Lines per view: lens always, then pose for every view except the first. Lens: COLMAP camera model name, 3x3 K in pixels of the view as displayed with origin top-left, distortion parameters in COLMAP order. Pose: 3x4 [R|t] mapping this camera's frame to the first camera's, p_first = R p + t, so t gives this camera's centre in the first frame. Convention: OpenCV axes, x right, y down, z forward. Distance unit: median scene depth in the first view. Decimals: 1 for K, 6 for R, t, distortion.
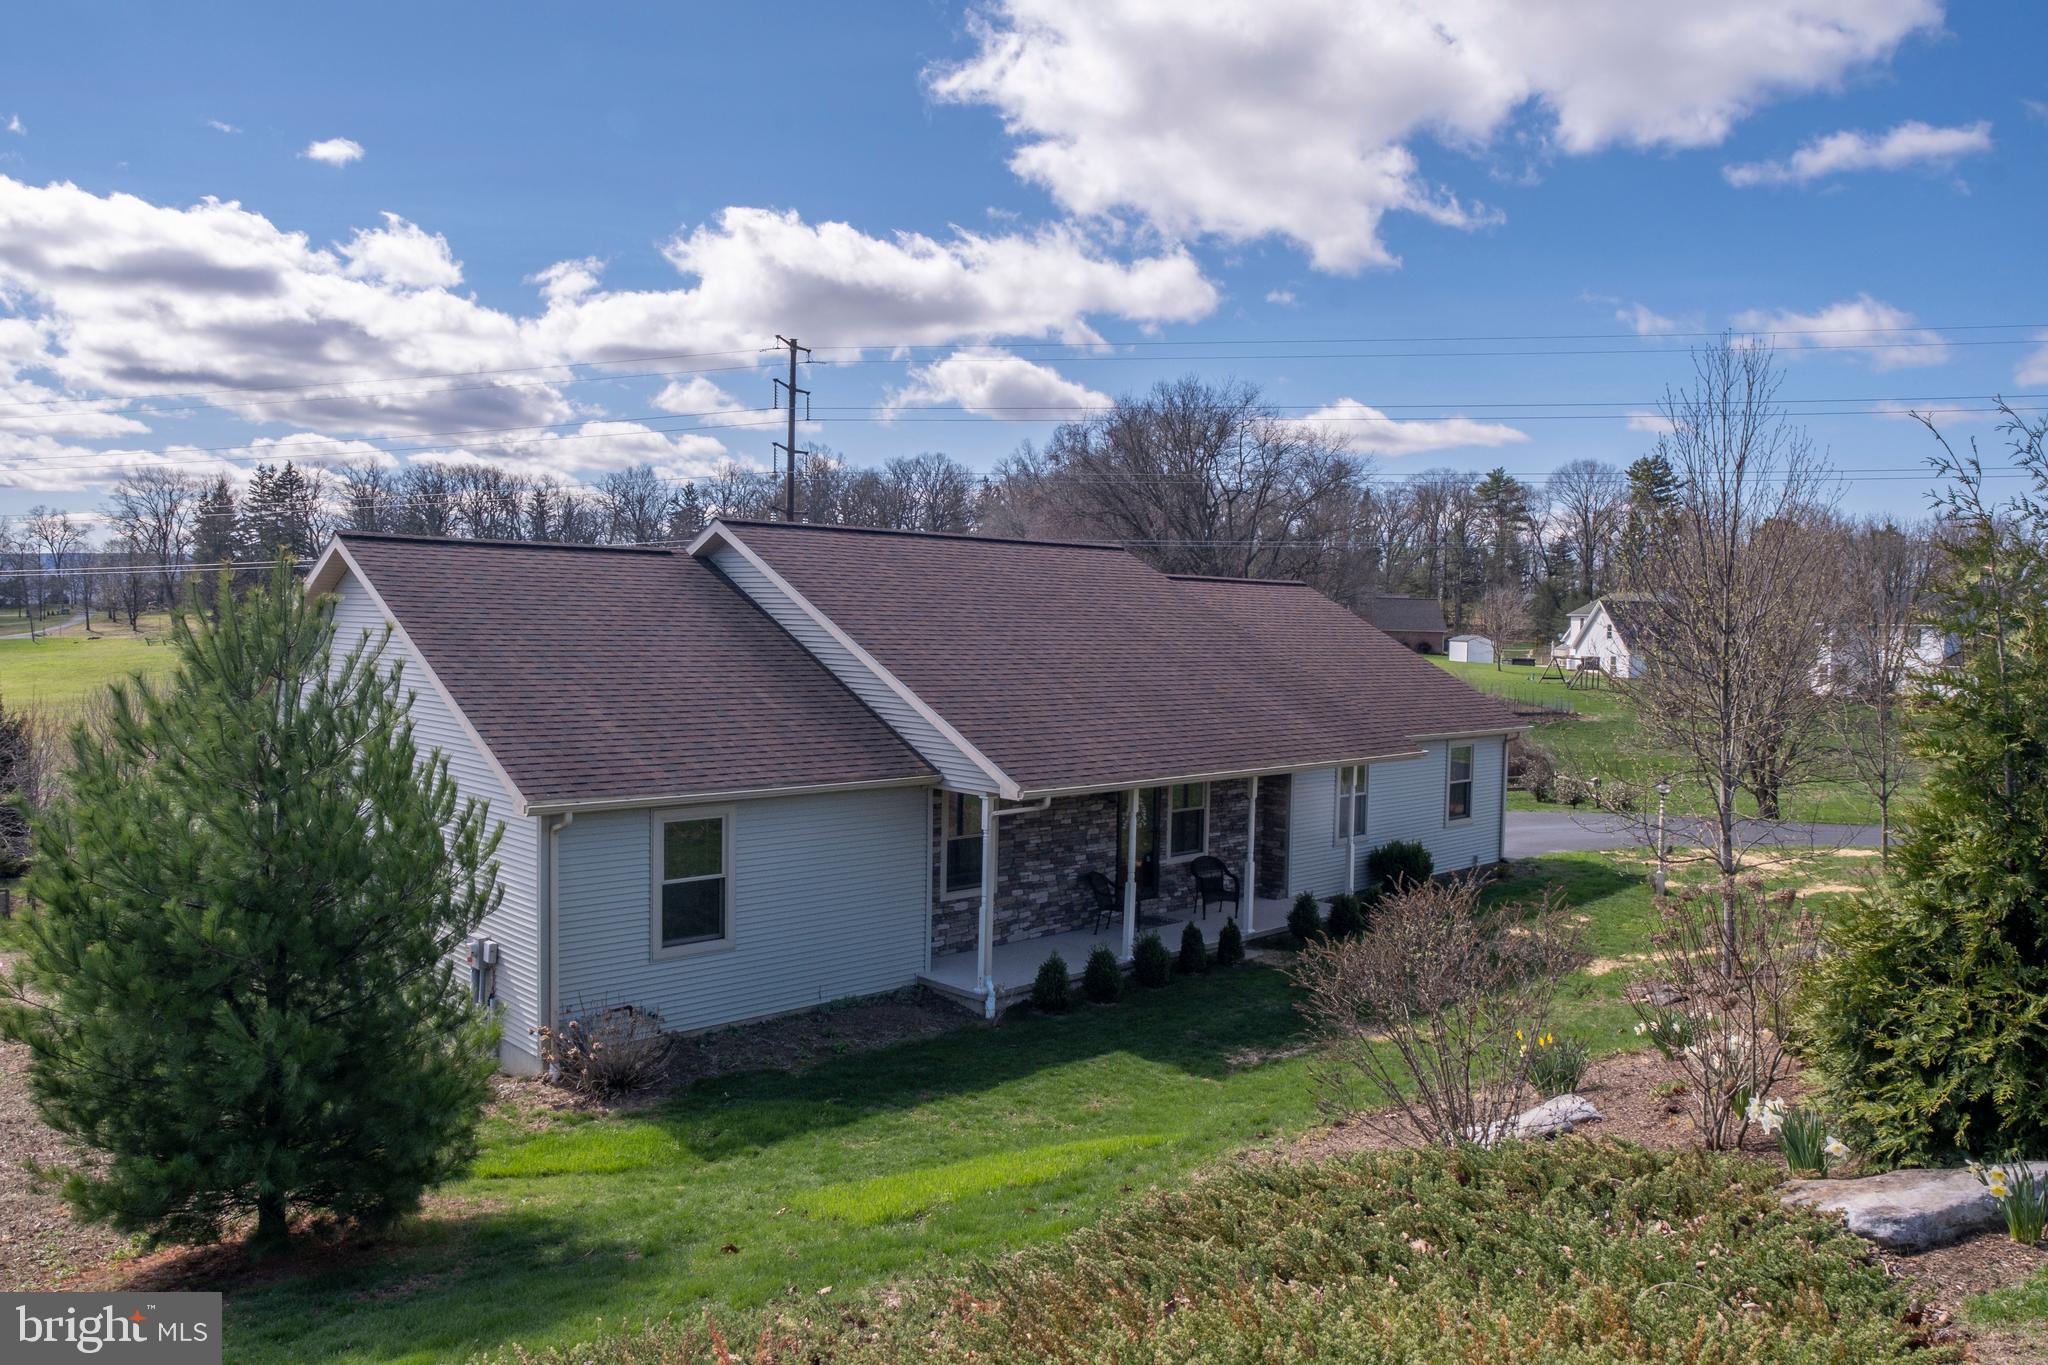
lens RADIAL K [[1398.0, 0, 1025.4], [0, 1398.0, 684.0], [0, 0, 1]] dist [-0.034855, -0.017231]
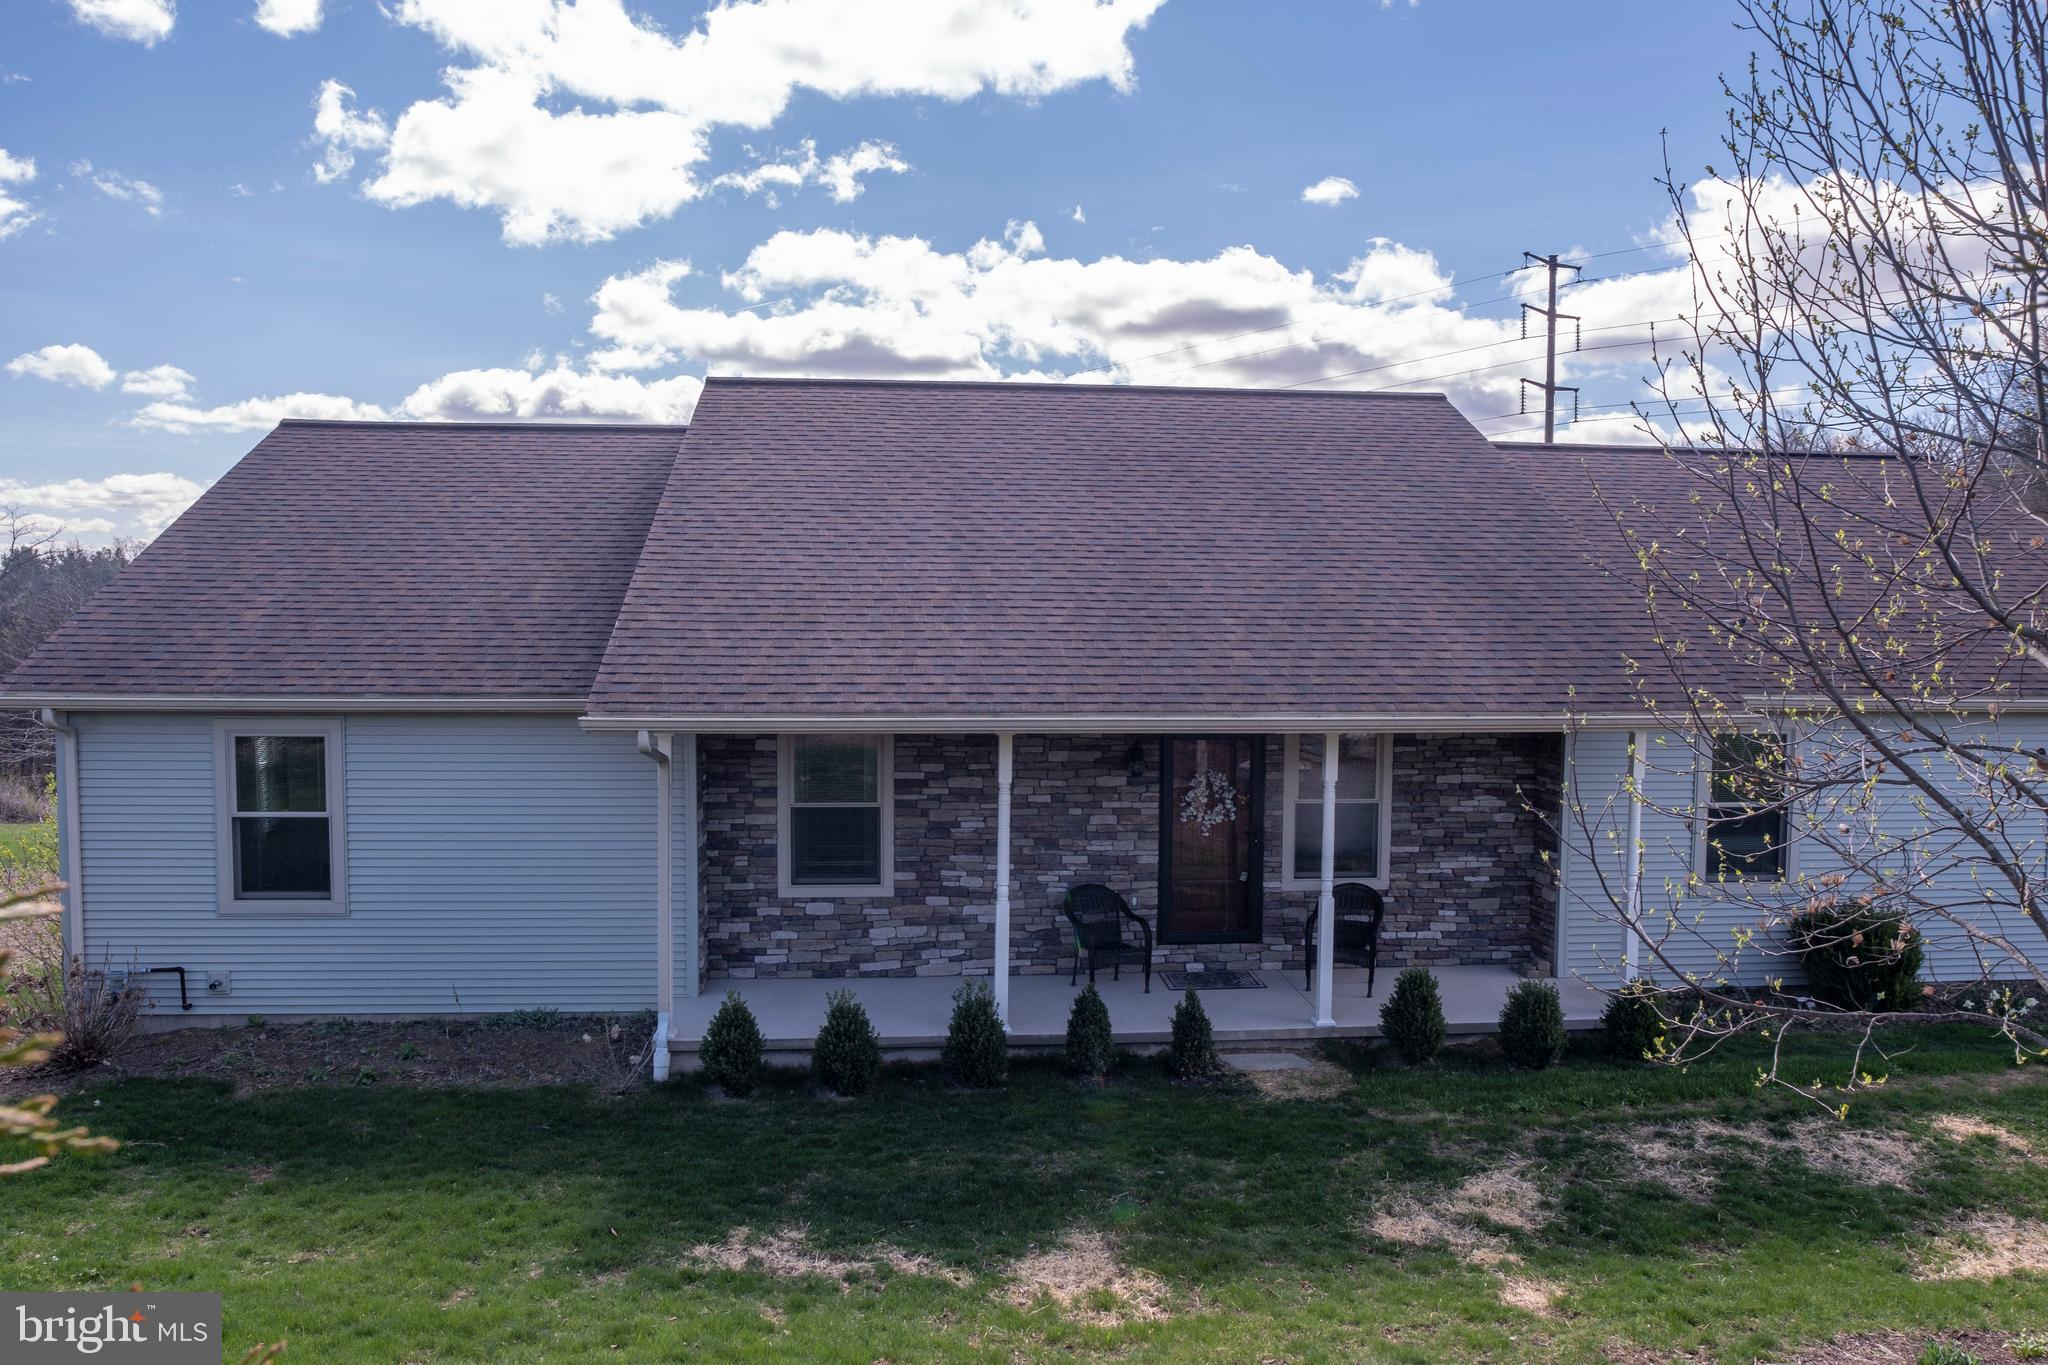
lens RADIAL K [[1398.0, 0, 1026.1], [0, 1398.0, 676.1], [0, 0, 1]] dist [-0.034855, -0.017231]
pose [[0.788300, 0.016020, -0.615083, 0.423068], [-0.018987, 0.999818, 0.001706, 0.043371], [0.614999, 0.010334, 0.788460, 0.514440]]
